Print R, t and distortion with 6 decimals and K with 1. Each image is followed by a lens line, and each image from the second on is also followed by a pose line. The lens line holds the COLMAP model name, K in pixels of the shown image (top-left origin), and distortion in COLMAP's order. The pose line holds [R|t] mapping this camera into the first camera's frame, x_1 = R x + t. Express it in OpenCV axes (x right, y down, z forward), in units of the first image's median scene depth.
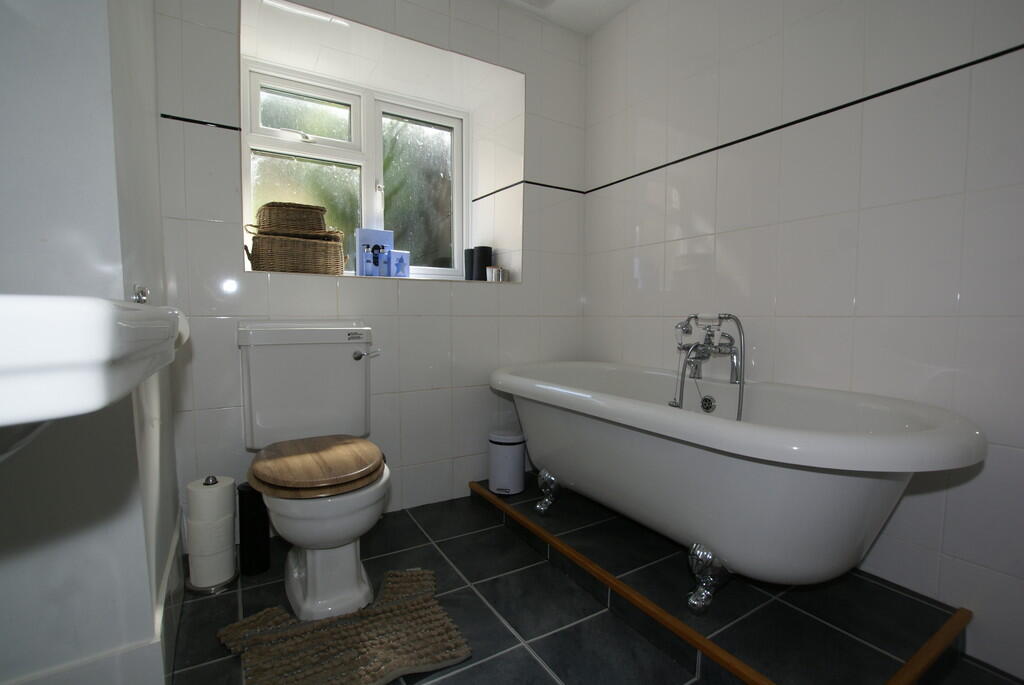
lens RADIAL K [[474.0, 0, 517.3], [0, 474.0, 343.1], [0, 0, 1]] dist [-0.030670, -0.000089]
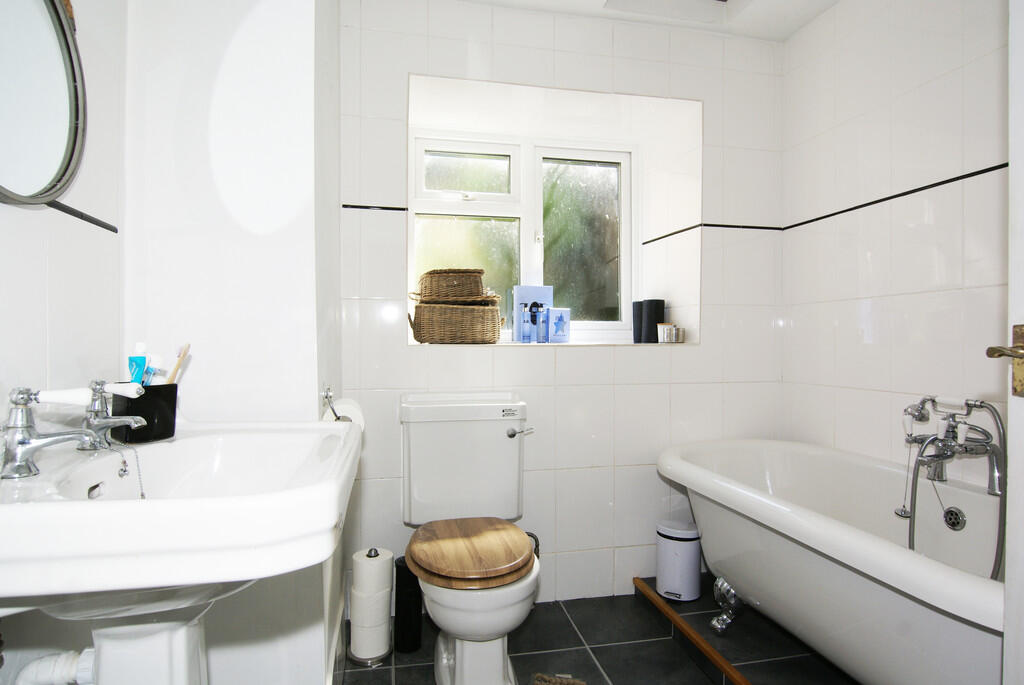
lens RADIAL K [[575.2, 0, 506.5], [0, 575.2, 343.8], [0, 0, 1]] dist [-0.019991, 0.003069]
pose [[0.940832, -0.000746, -0.338872, 0.042078], [-0.020909, 0.997964, -0.060248, -0.075532], [0.338227, 0.063769, 0.938901, -0.096216]]
